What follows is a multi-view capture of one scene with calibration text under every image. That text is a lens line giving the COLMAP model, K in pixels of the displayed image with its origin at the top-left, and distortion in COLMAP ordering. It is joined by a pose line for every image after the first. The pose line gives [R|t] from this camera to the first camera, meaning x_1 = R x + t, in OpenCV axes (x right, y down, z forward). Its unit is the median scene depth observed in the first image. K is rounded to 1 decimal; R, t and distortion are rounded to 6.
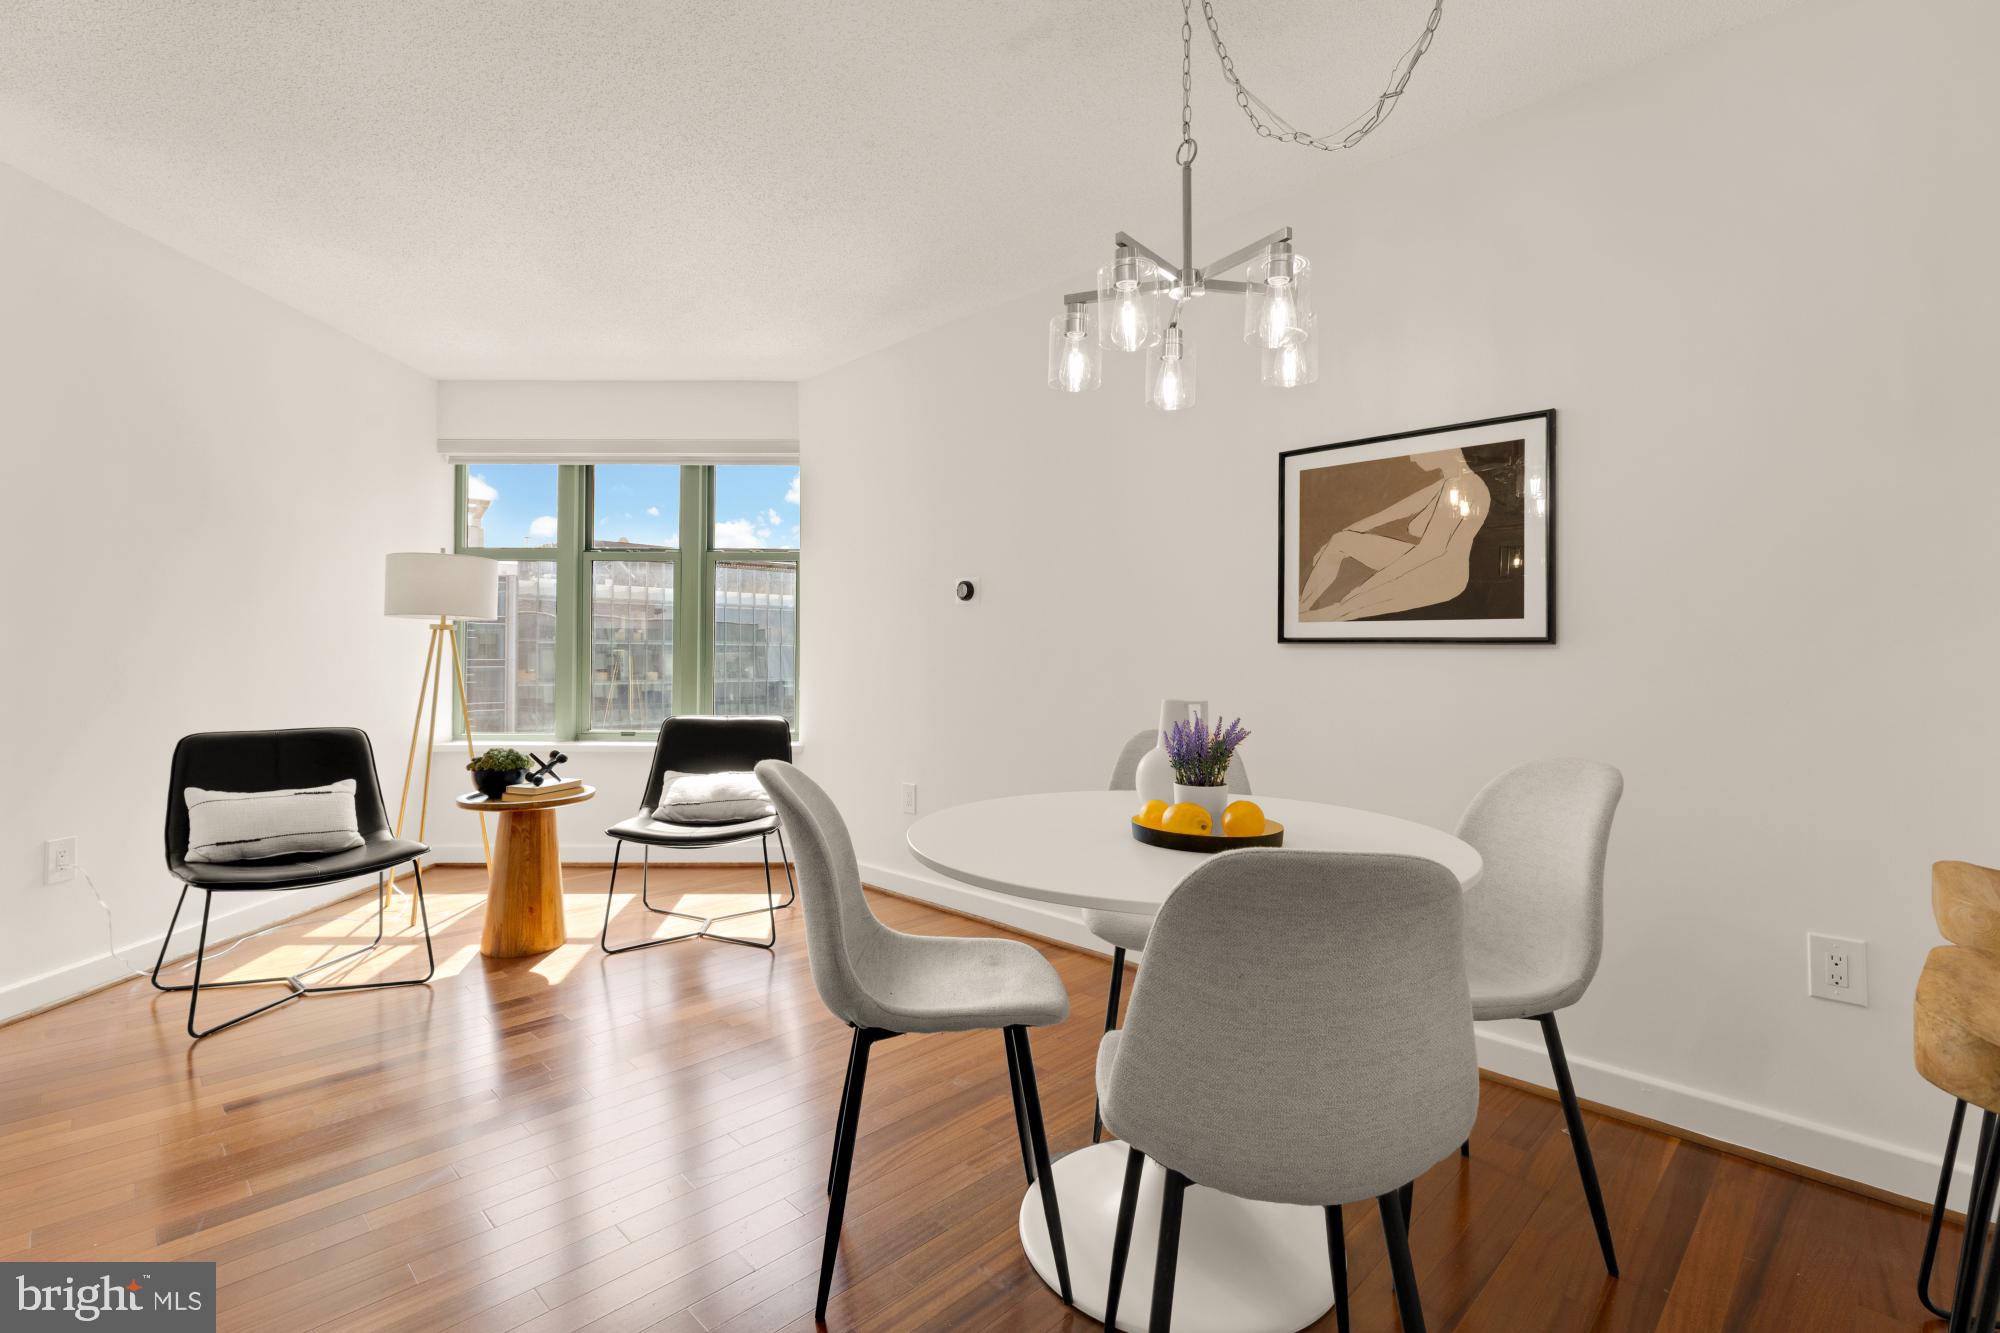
lens RADIAL K [[925.0, 0, 998.4], [0, 925.0, 645.5], [0, 0, 1]] dist [0.000863, -0.000047]
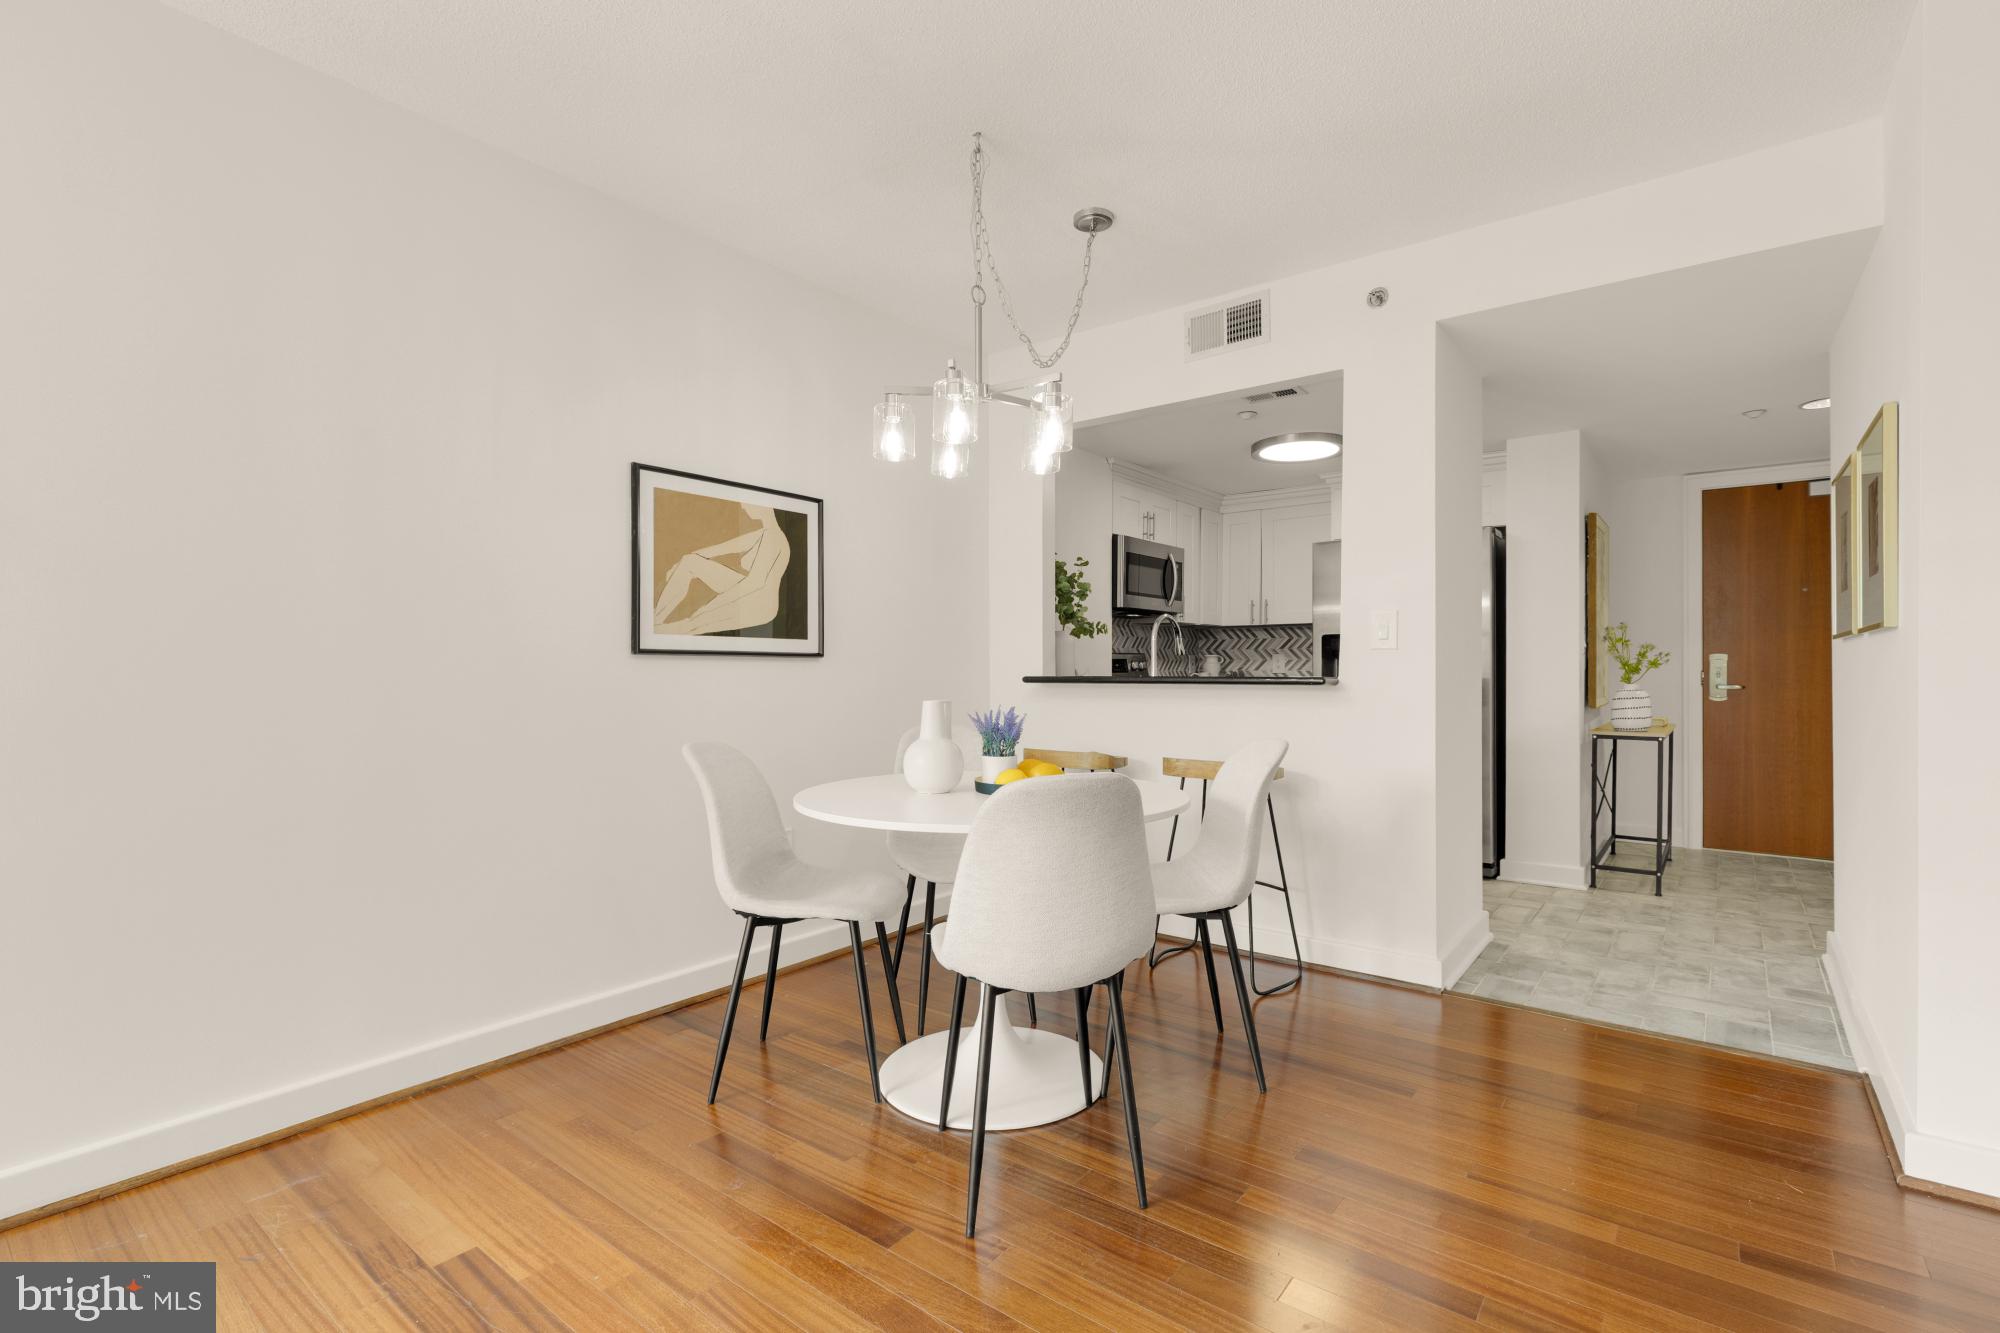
lens RADIAL K [[899.2, 0, 997.3], [0, 899.2, 660.0], [0, 0, 1]] dist [0.007517, -0.000887]
pose [[-0.120812, -0.001382, 0.992674, -0.573498], [-0.012322, 0.999924, -0.000107, -0.000697], [-0.992599, -0.012245, -0.120820, 0.589287]]
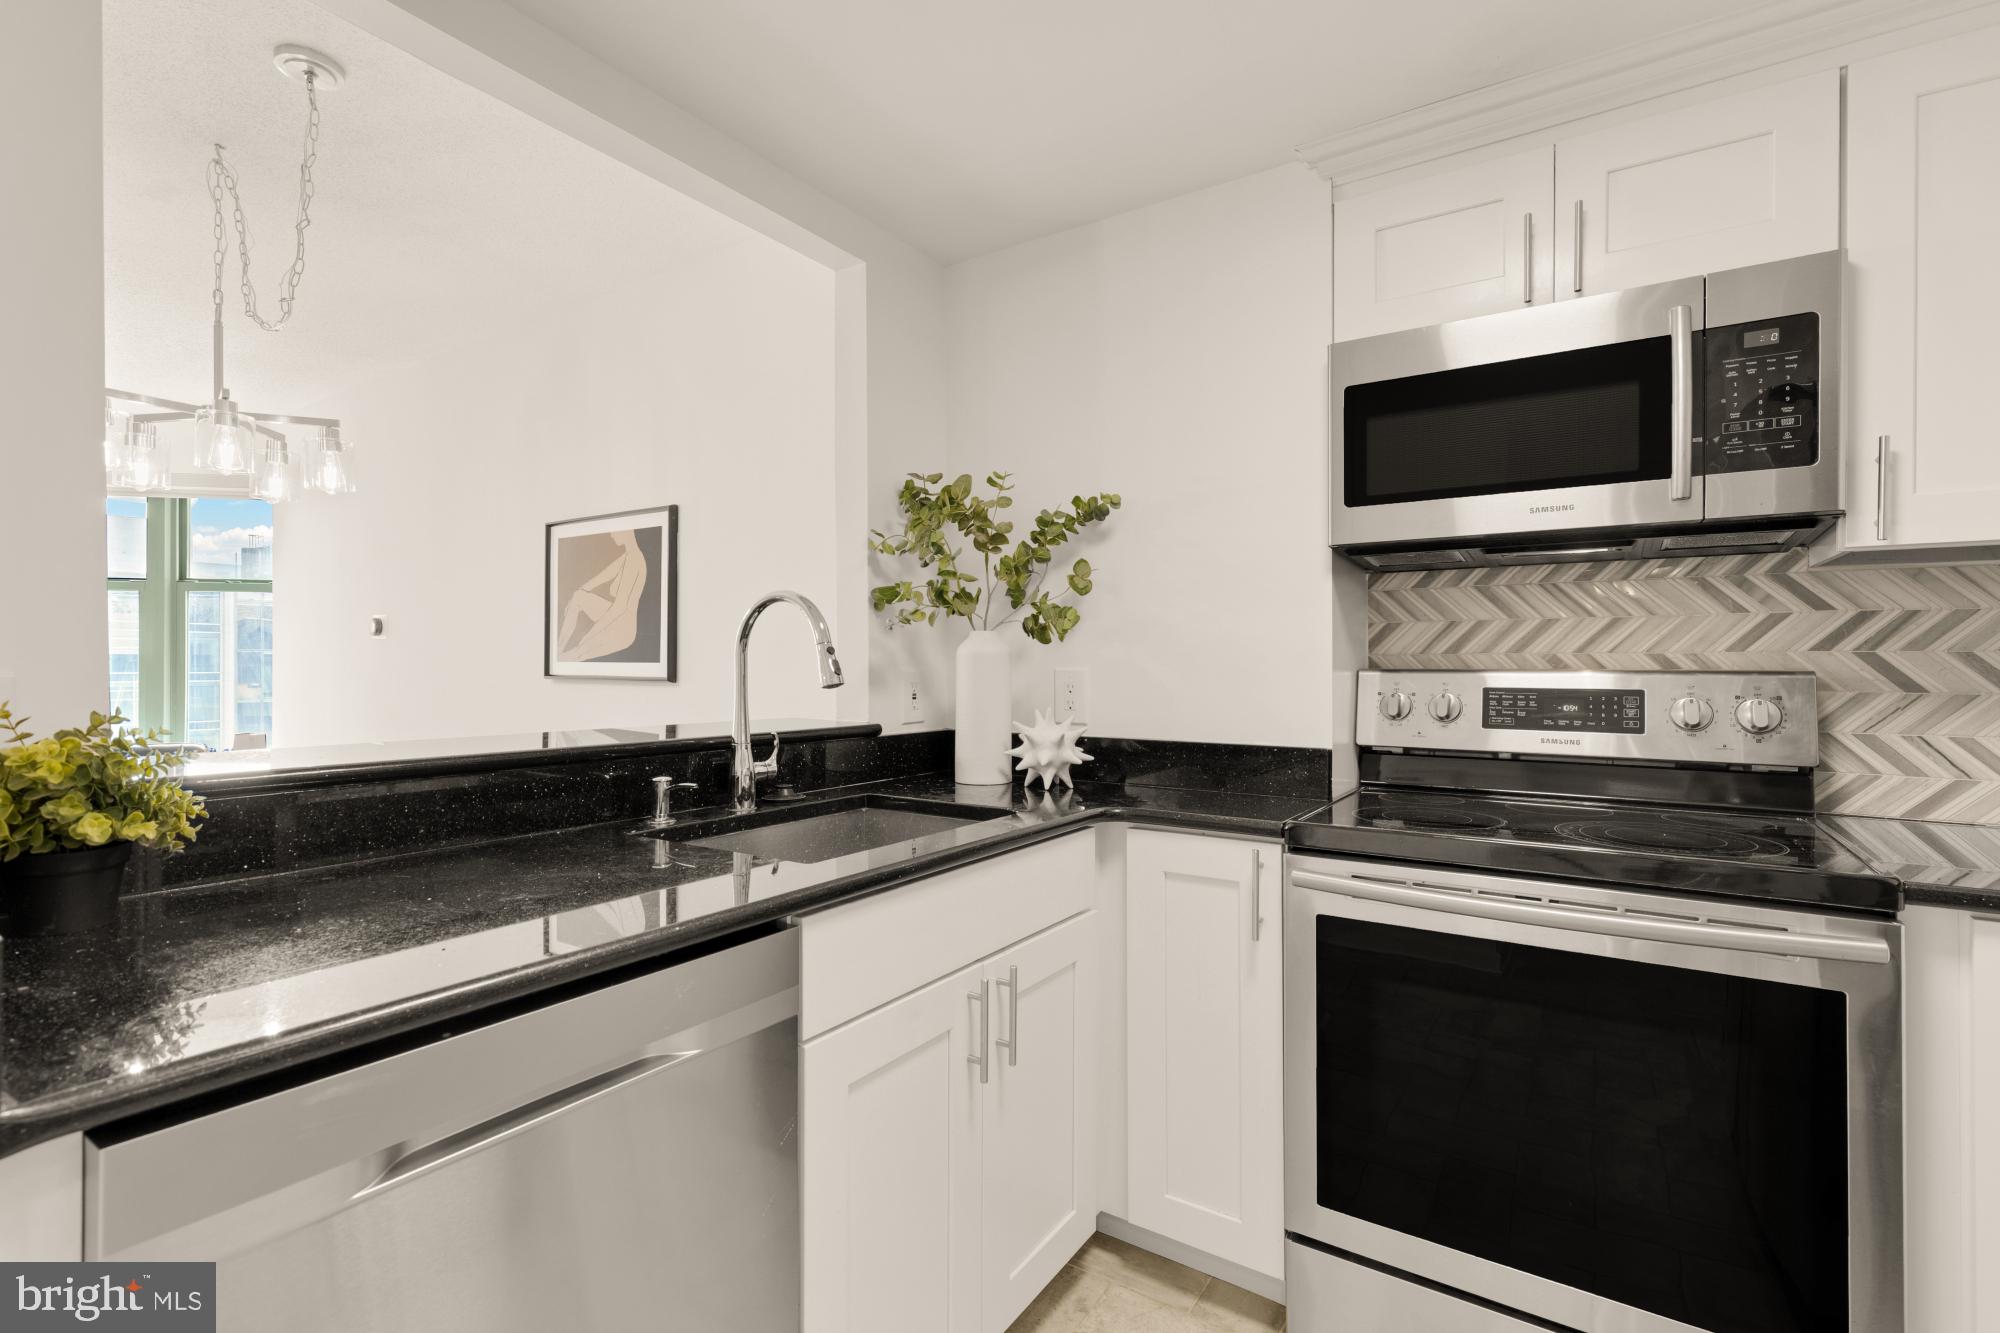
lens RADIAL K [[899.2, 0, 997.3], [0, 899.2, 660.0], [0, 0, 1]] dist [0.007517, -0.000887]
pose [[0.977743, -0.007712, 0.209666, 0.516078], [0.005873, 0.999939, 0.009395, -0.027986], [-0.209725, -0.007955, 0.977728, -0.239769]]
